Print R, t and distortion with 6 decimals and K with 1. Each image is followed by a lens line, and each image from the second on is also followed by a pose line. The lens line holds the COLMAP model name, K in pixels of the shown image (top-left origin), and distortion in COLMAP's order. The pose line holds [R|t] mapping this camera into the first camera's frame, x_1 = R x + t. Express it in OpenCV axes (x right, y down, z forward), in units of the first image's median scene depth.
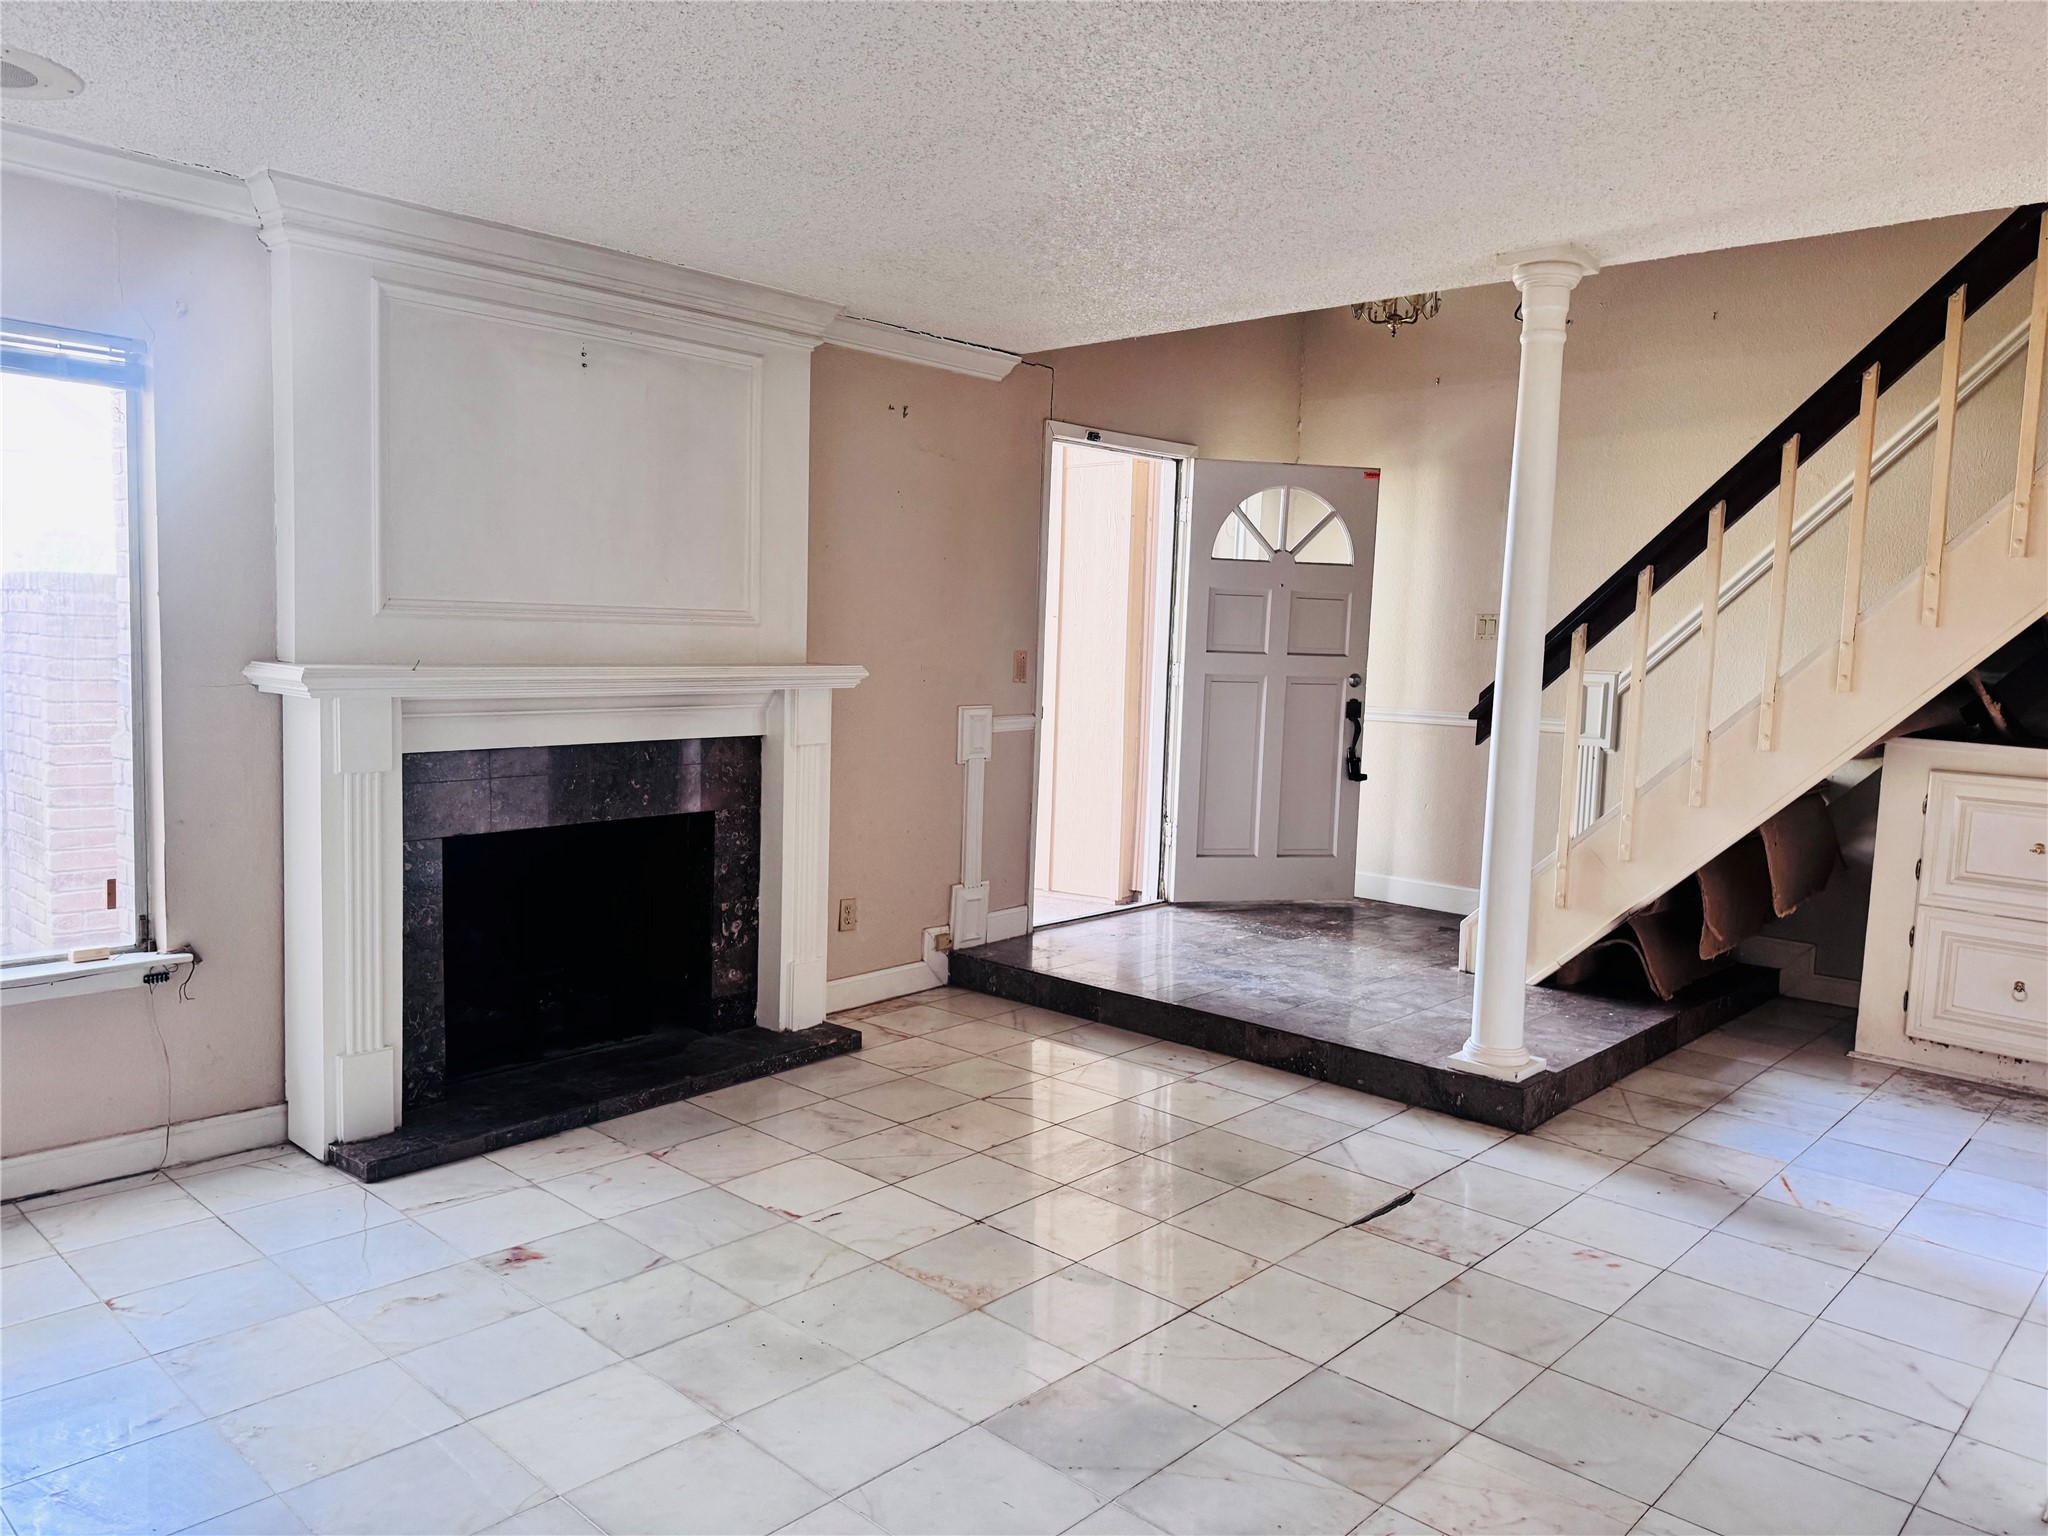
lens RADIAL K [[1439.5, 0, 1067.8], [0, 1439.5, 763.6], [0, 0, 1]] dist [0.075945, -0.127603]
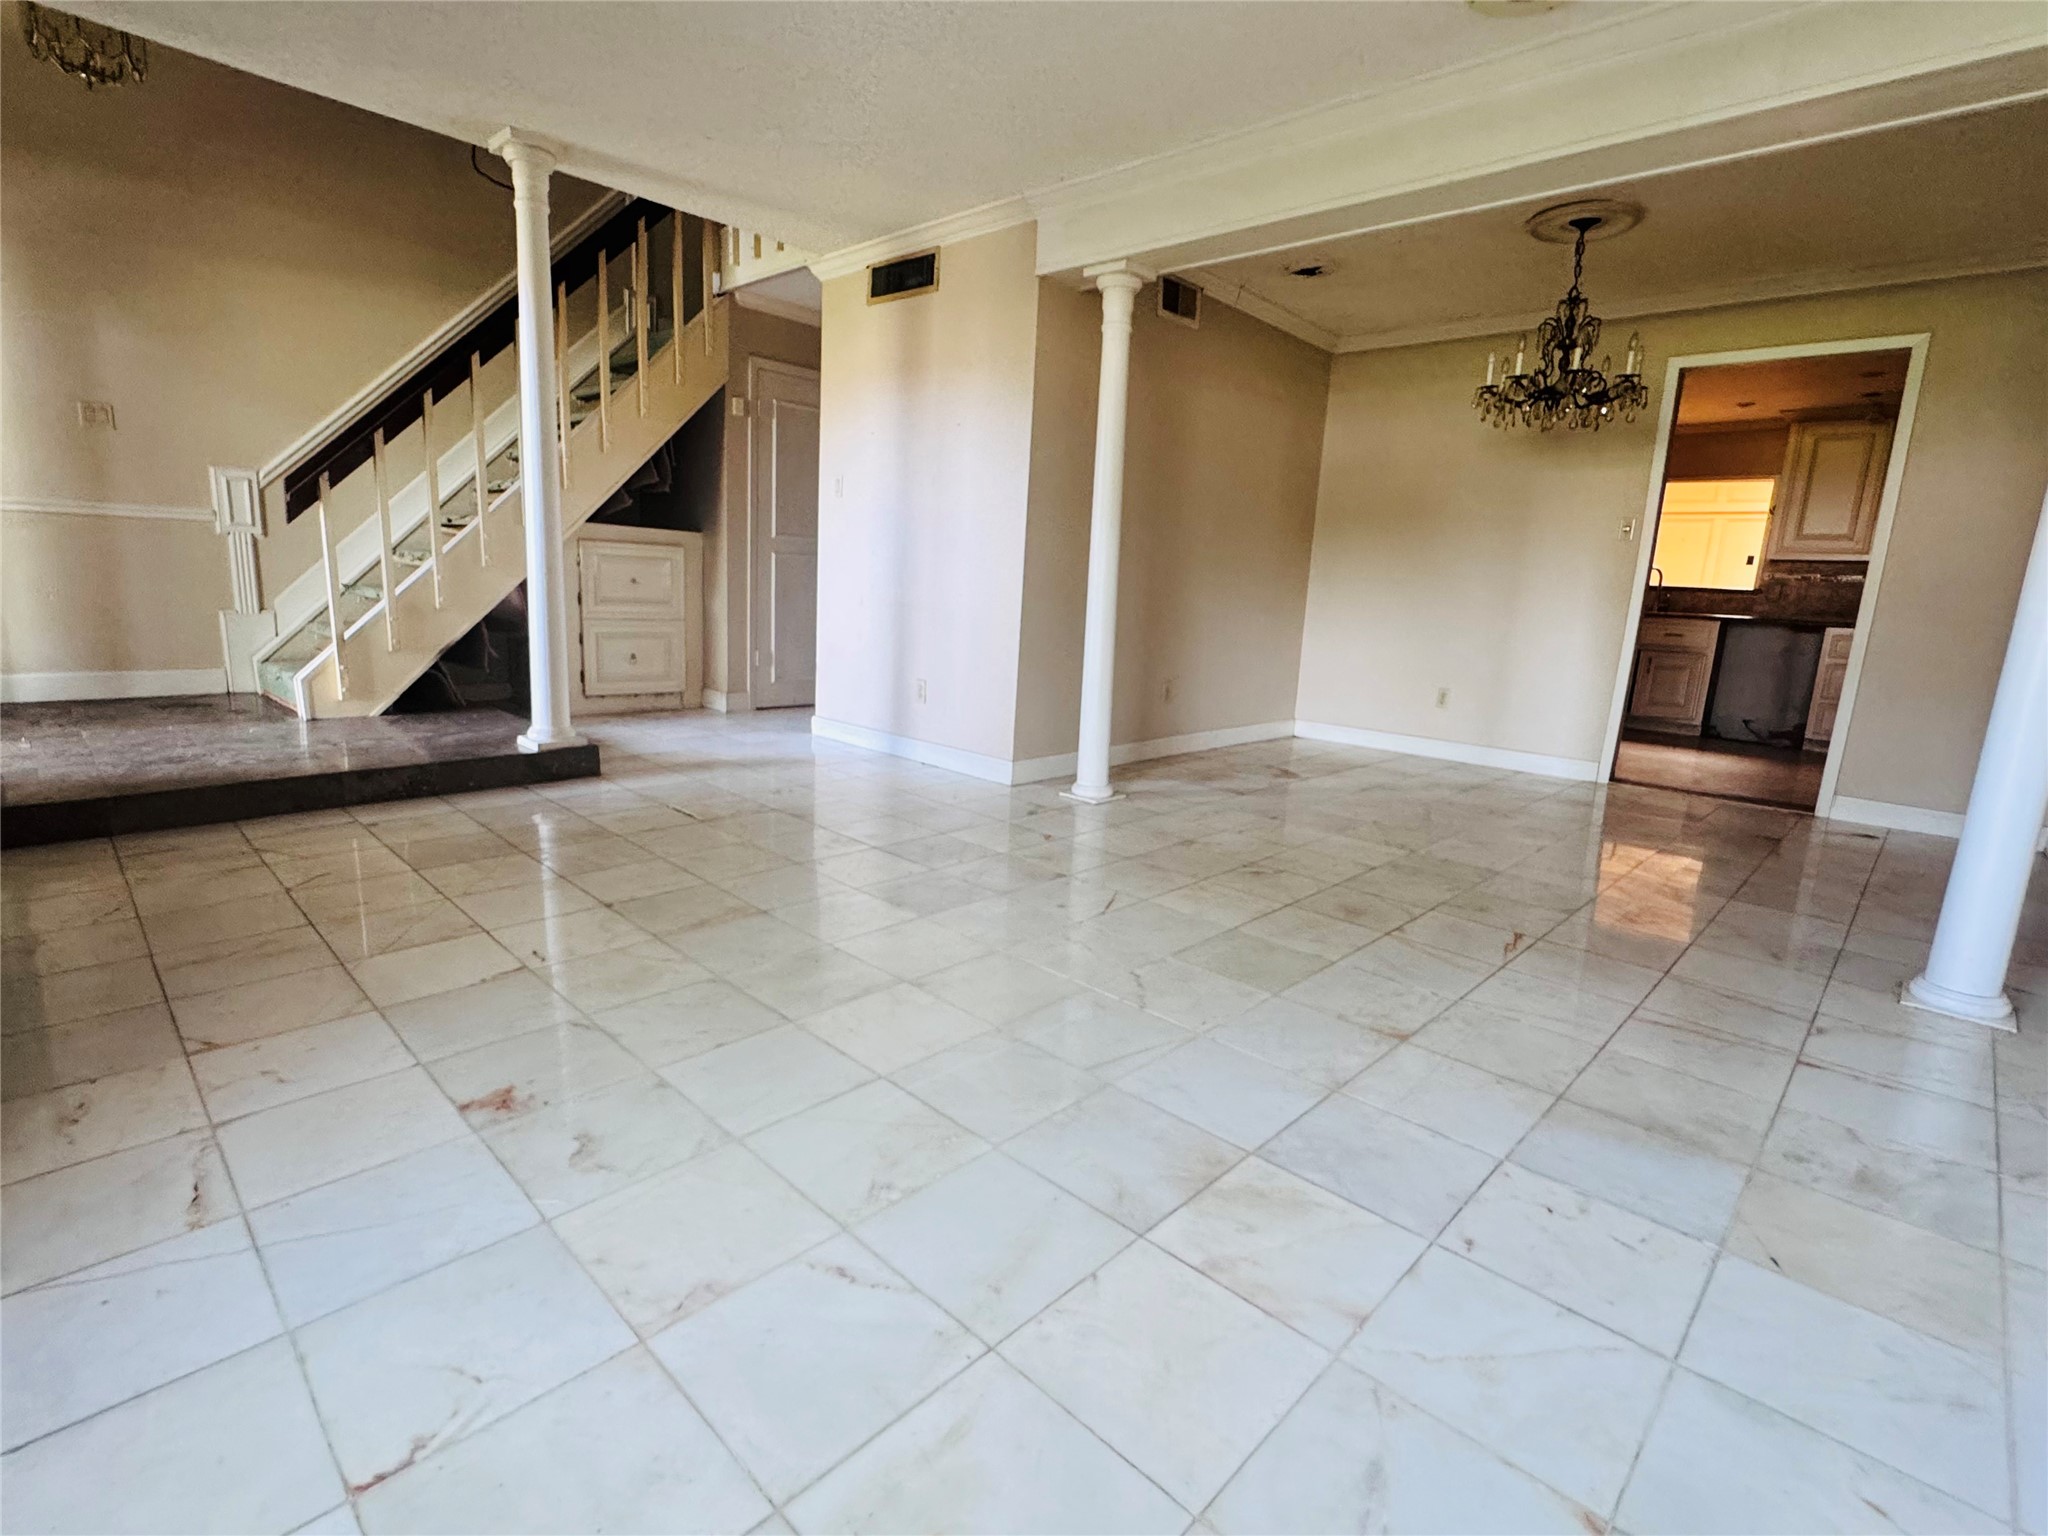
lens RADIAL K [[968.4, 0, 1024.0], [0, 968.4, 768.0], [0, 0, 1]] dist [-0.013896, -0.000183]
pose [[0.028484, -0.228695, 0.973081, -0.574256], [0.040266, 0.972949, 0.227485, 0.029883], [-0.998783, 0.032703, 0.036922, 0.455280]]
